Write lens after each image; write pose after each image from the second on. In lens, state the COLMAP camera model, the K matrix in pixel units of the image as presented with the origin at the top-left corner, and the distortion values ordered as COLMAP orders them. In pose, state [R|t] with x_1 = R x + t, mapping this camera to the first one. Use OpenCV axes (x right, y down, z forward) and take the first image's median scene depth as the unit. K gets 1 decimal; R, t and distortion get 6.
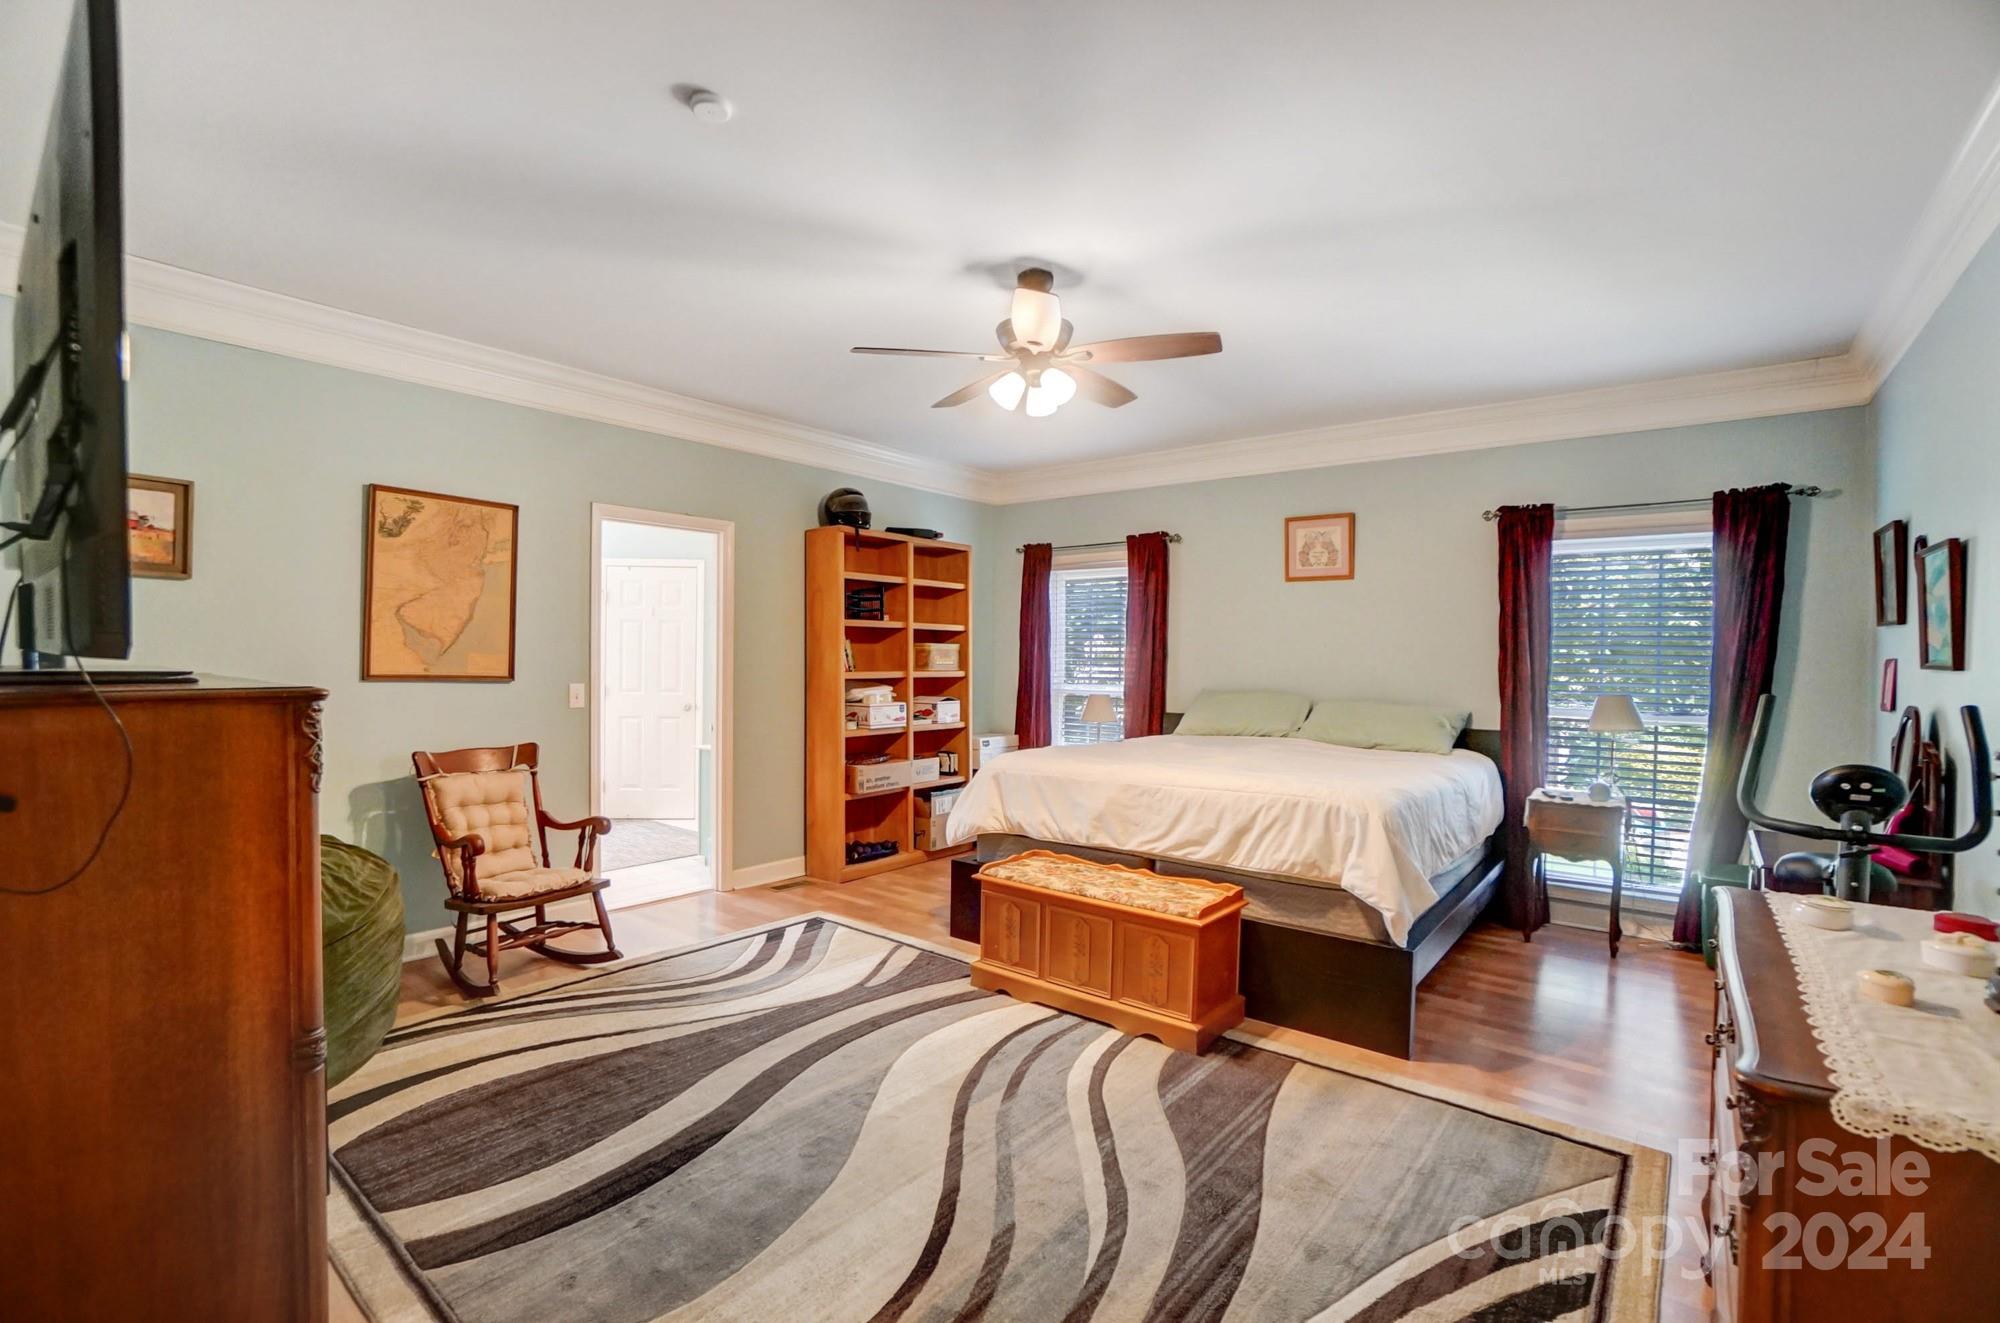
lens RADIAL K [[891.3, 0, 987.3], [0, 891.3, 662.3], [0, 0, 1]] dist [-0.061717, 0.024589]
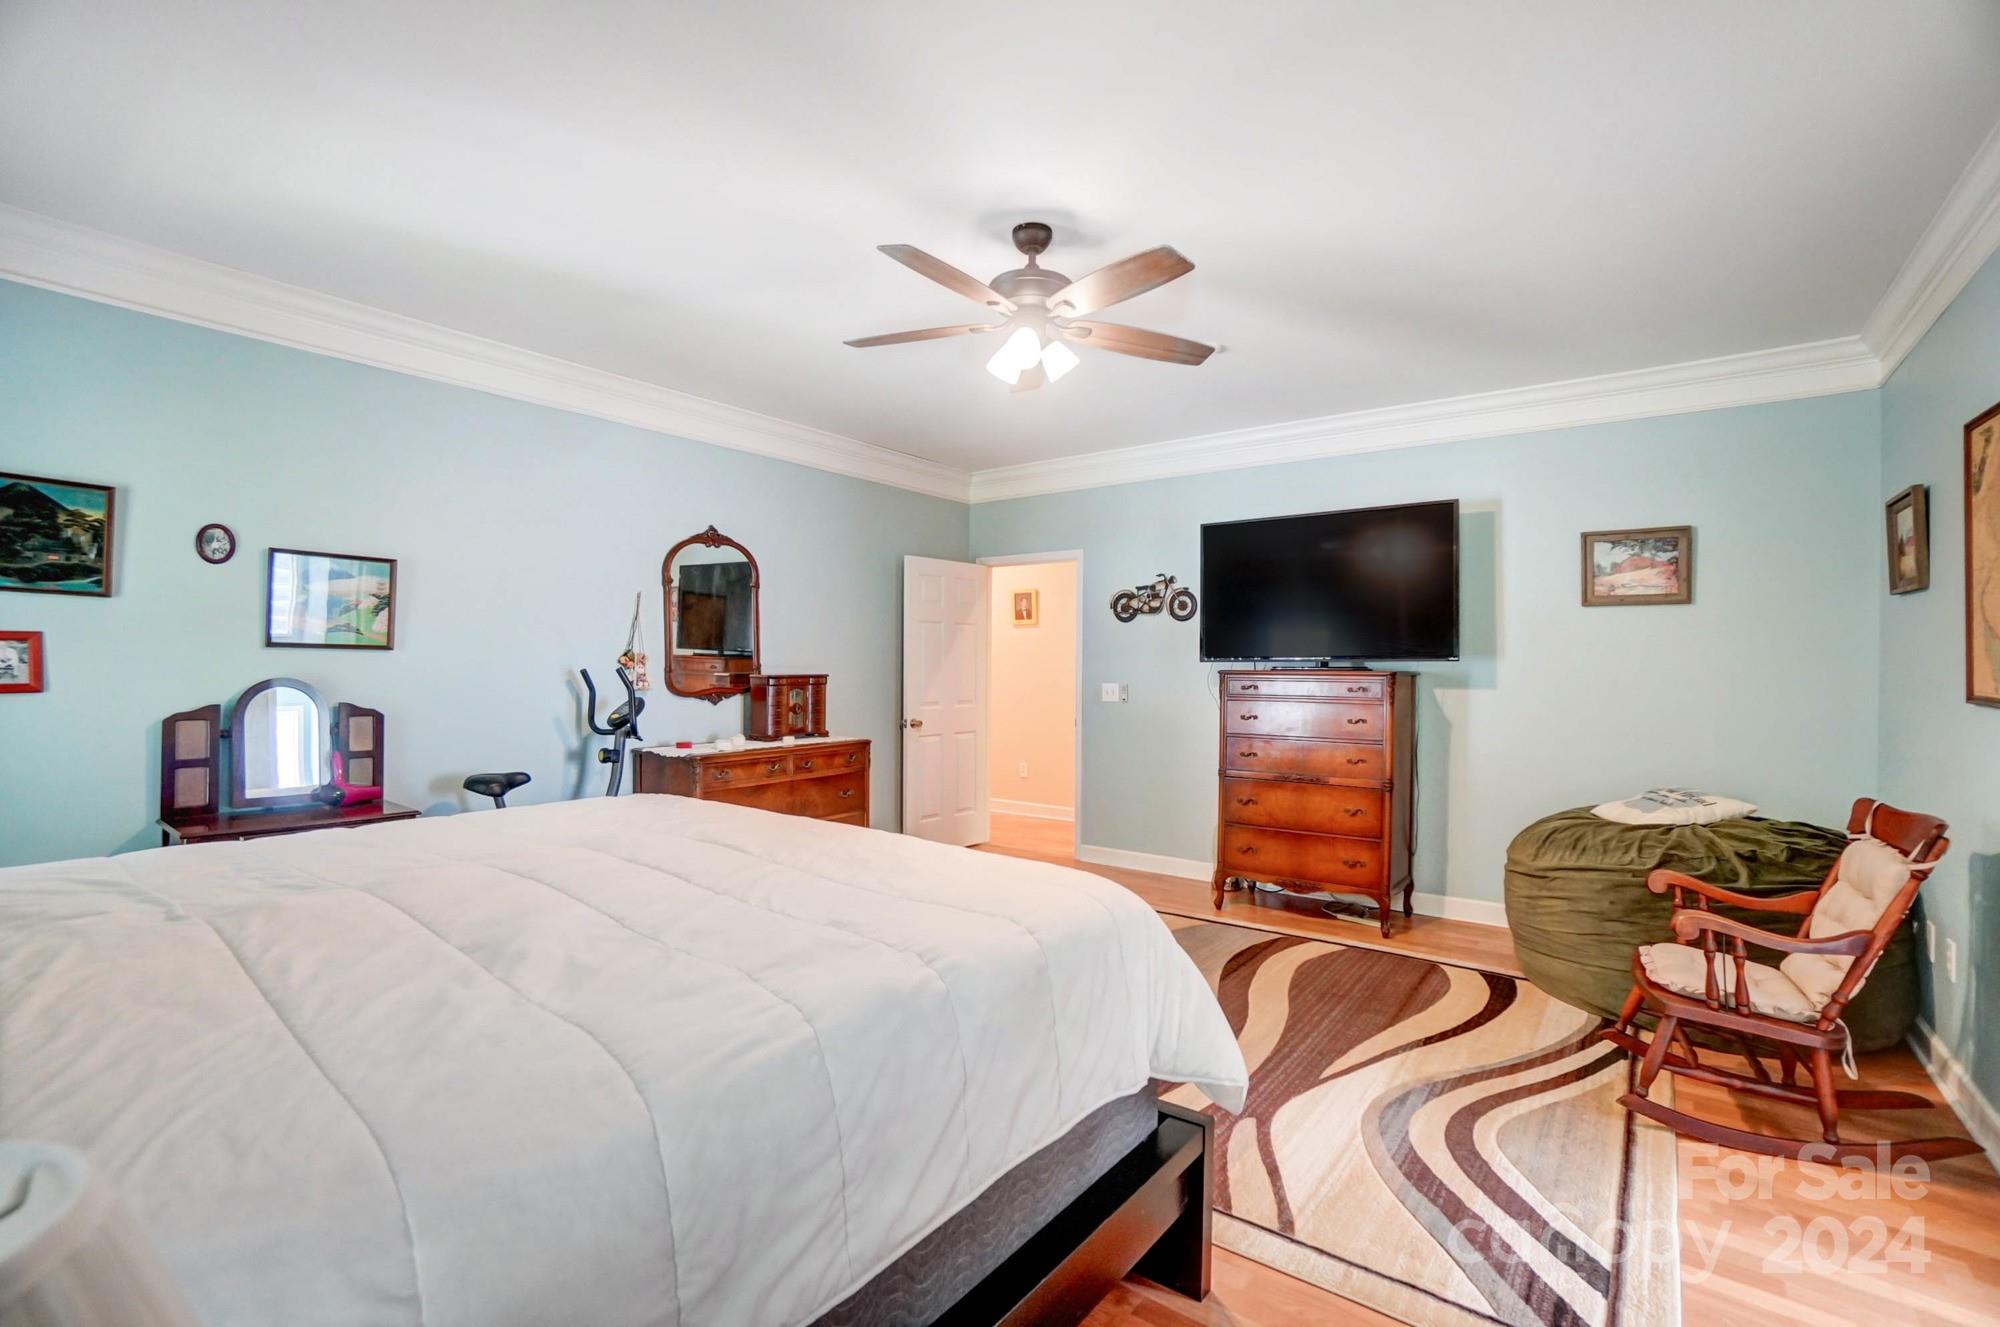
lens RADIAL K [[891.3, 0, 987.3], [0, 891.3, 664.3], [0, 0, 1]] dist [-0.061717, 0.024589]
pose [[-0.999327, -0.022238, -0.029157, 0.103206], [-0.022371, 0.999741, 0.004236, 0.002827], [0.029056, 0.004886, -0.999566, 1.660427]]
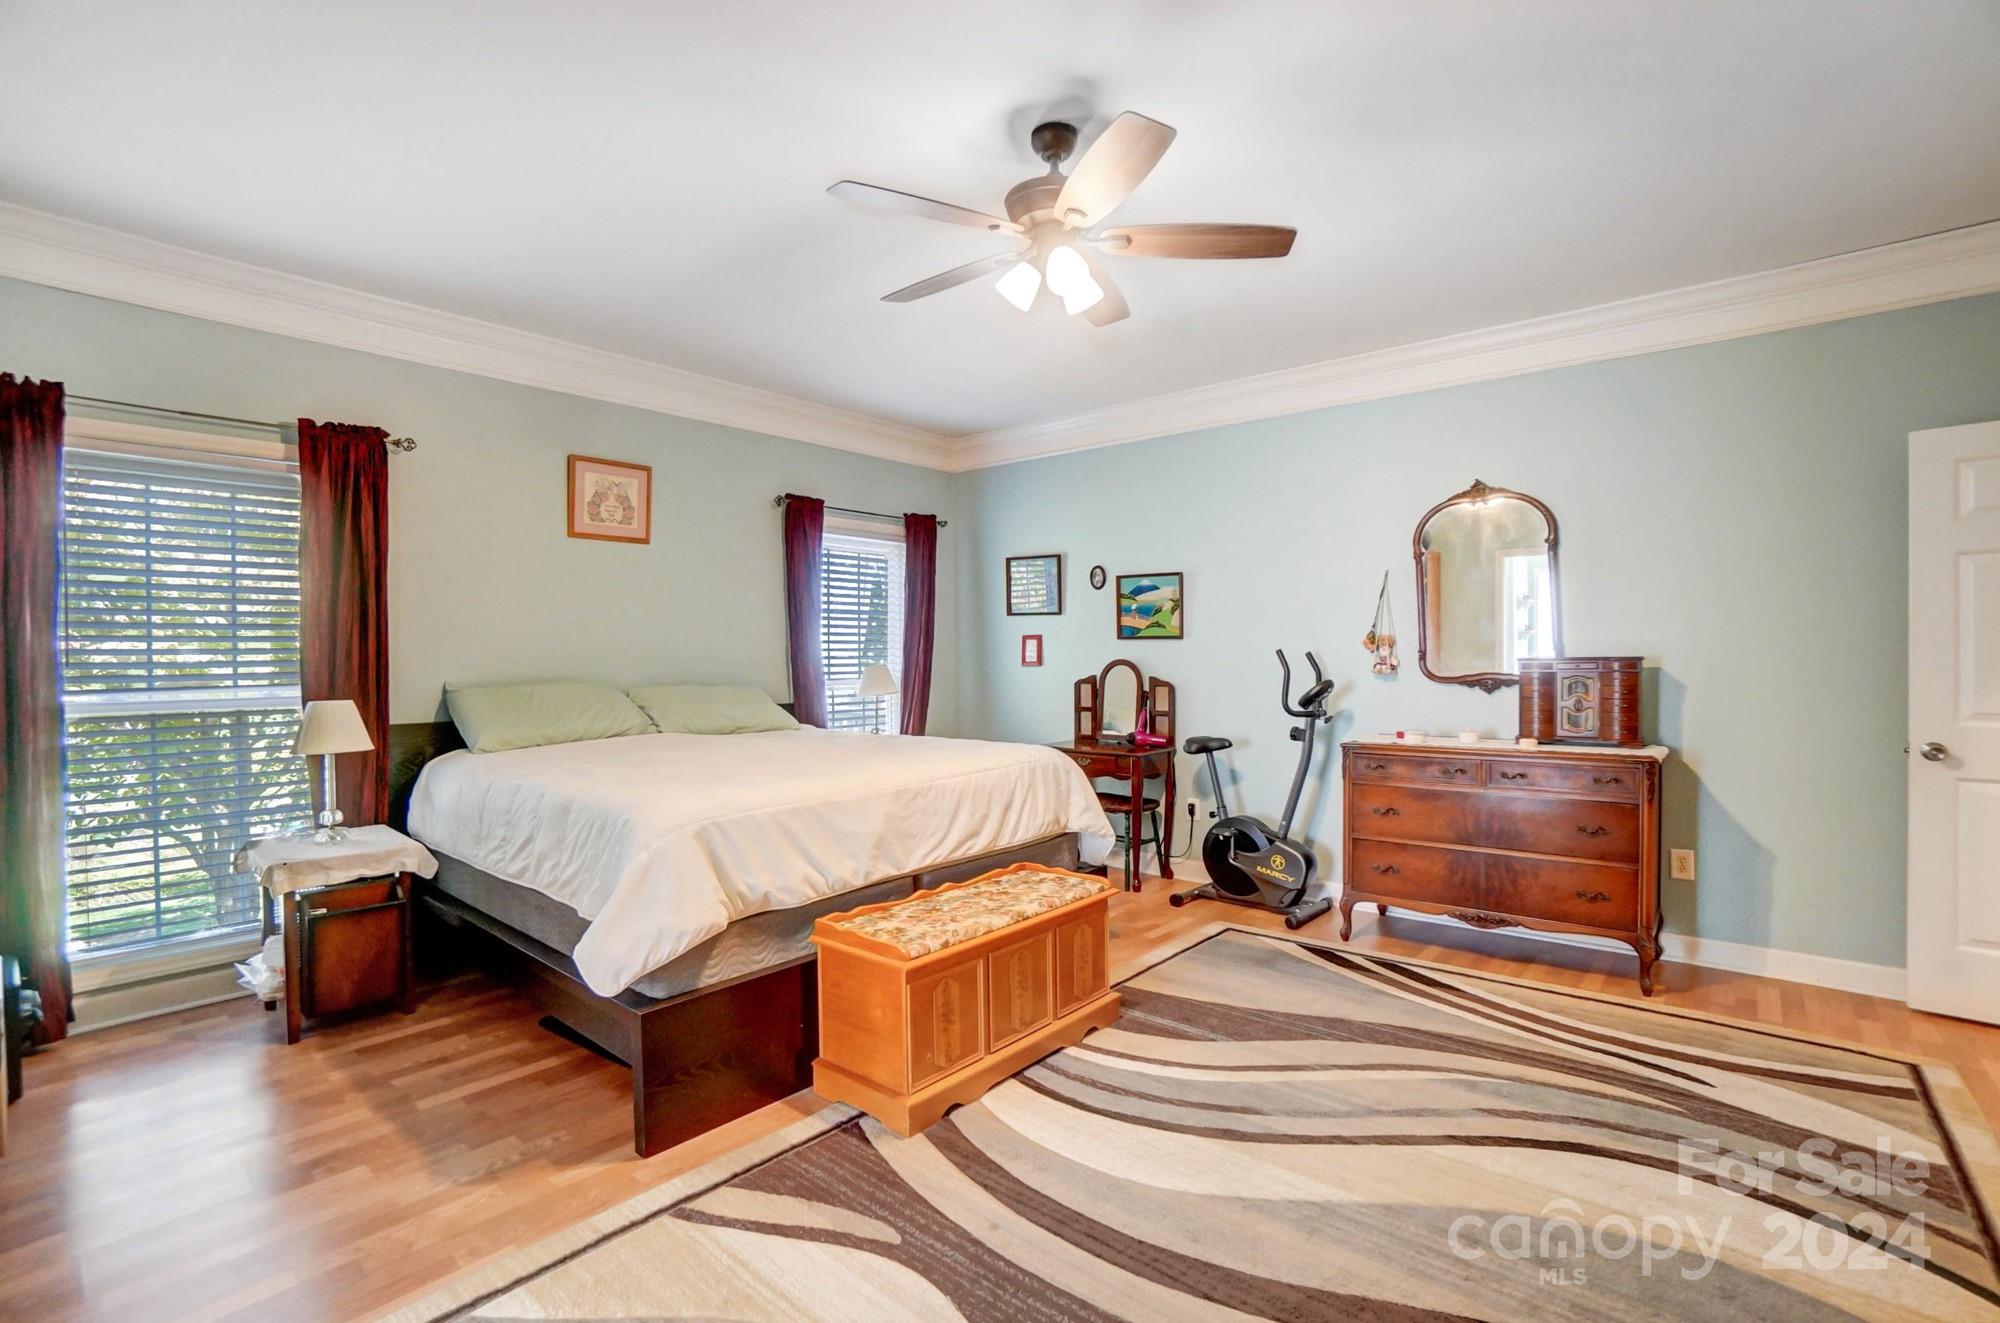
lens RADIAL K [[906.5, 0, 1004.5], [0, 906.5, 662.6], [0, 0, 1]] dist [-0.056181, 0.024235]
pose [[0.018121, -0.023920, 0.999550, -0.648504], [0.011552, 0.999652, 0.023713, 0.006174], [-0.999769, 0.011117, 0.018391, 0.902560]]
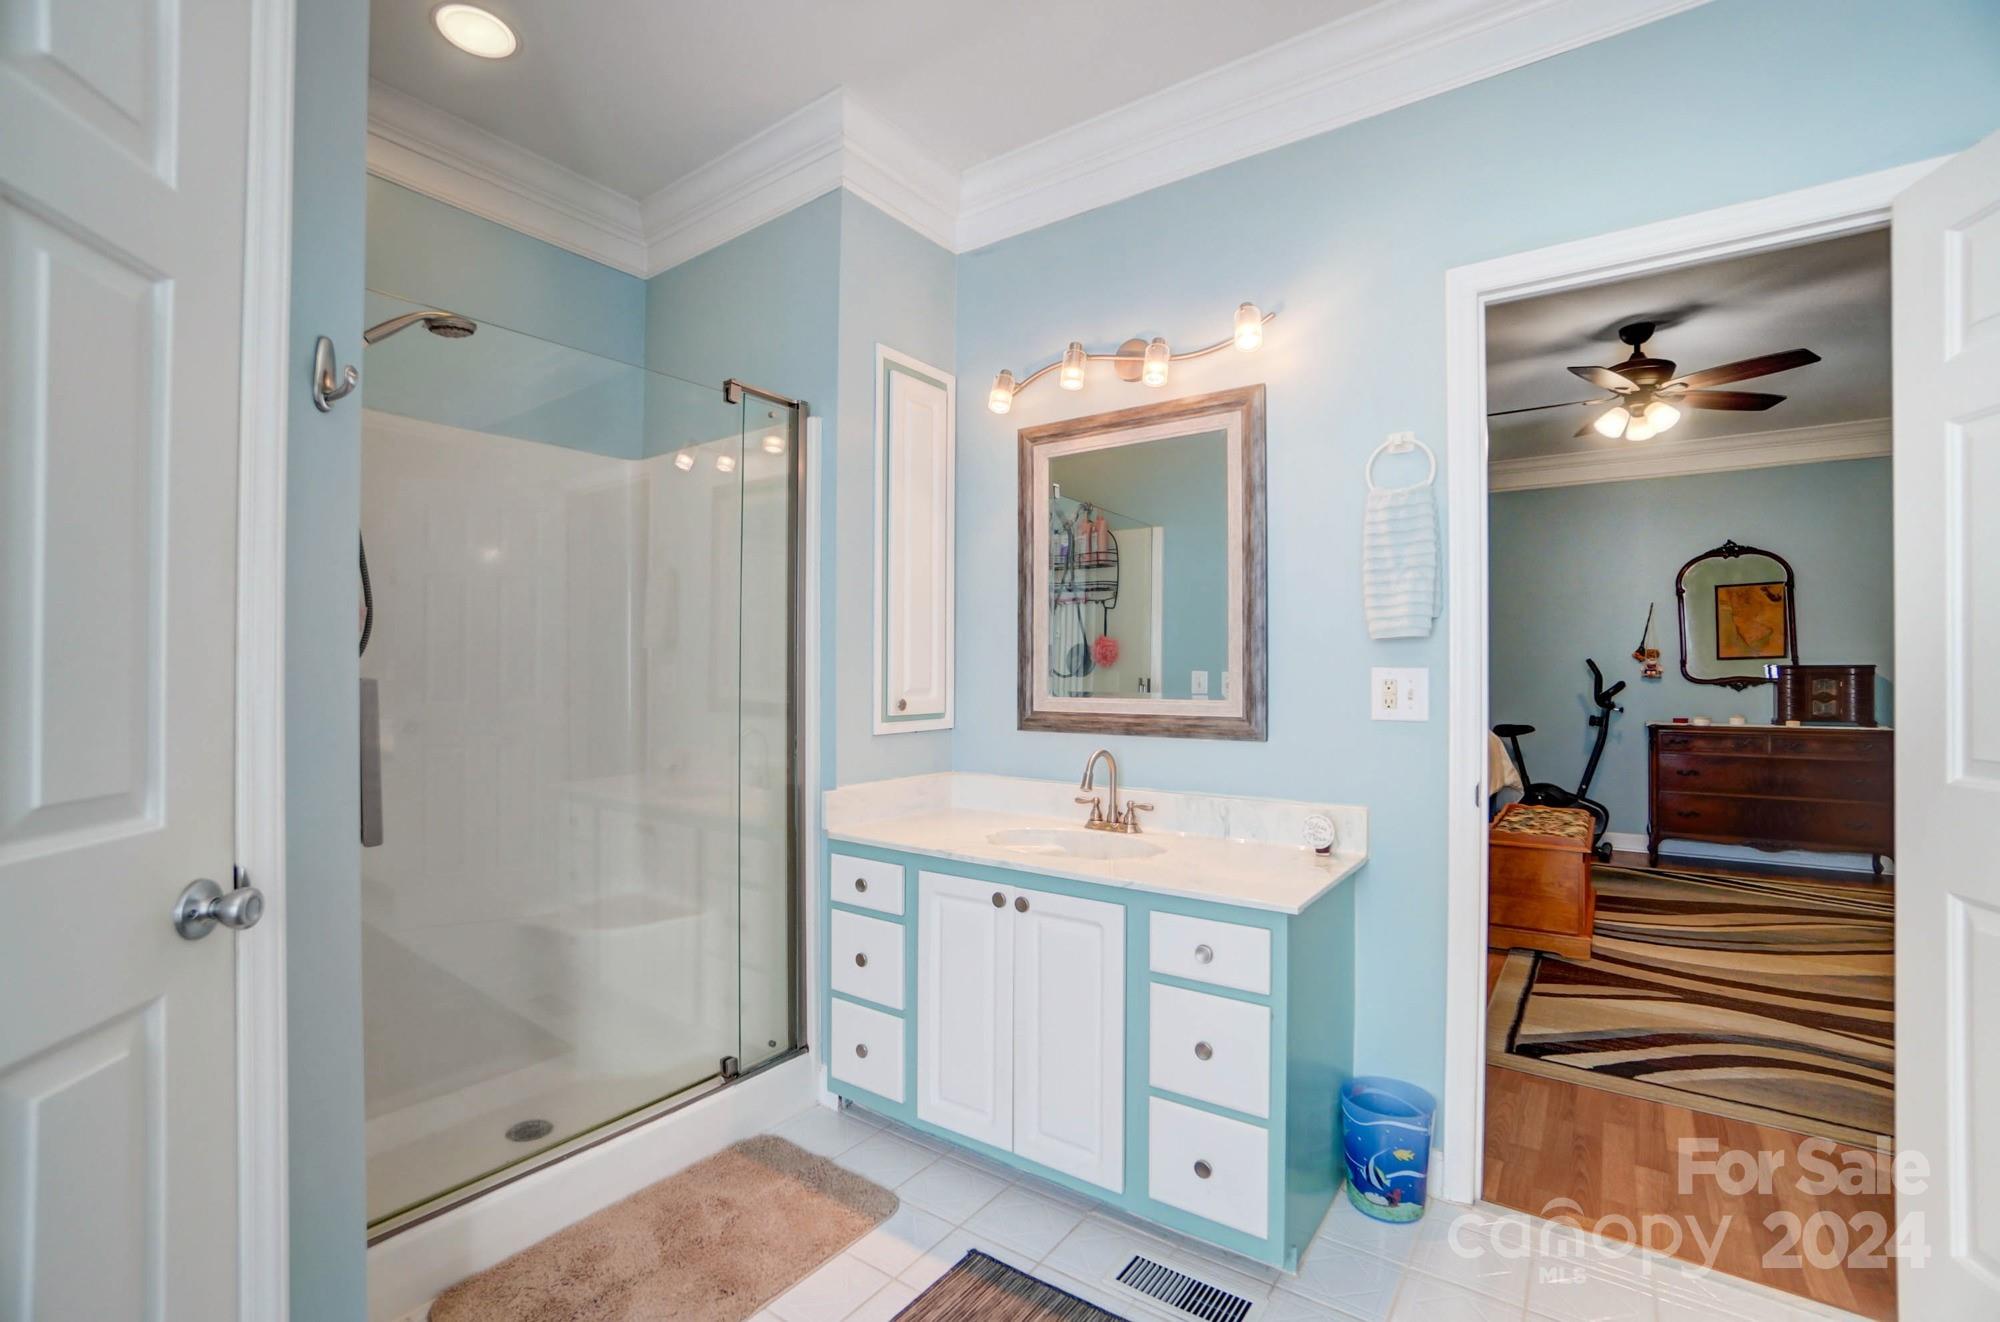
lens RADIAL K [[885.9, 0, 994.3], [0, 885.9, 659.7], [0, 0, 1]] dist [-0.061543, 0.022938]
pose [[-0.062851, -0.003456, 0.998017, -0.950817], [0.002843, 0.999989, 0.003642, 0.013627], [-0.998019, 0.003067, -0.062841, 1.723586]]
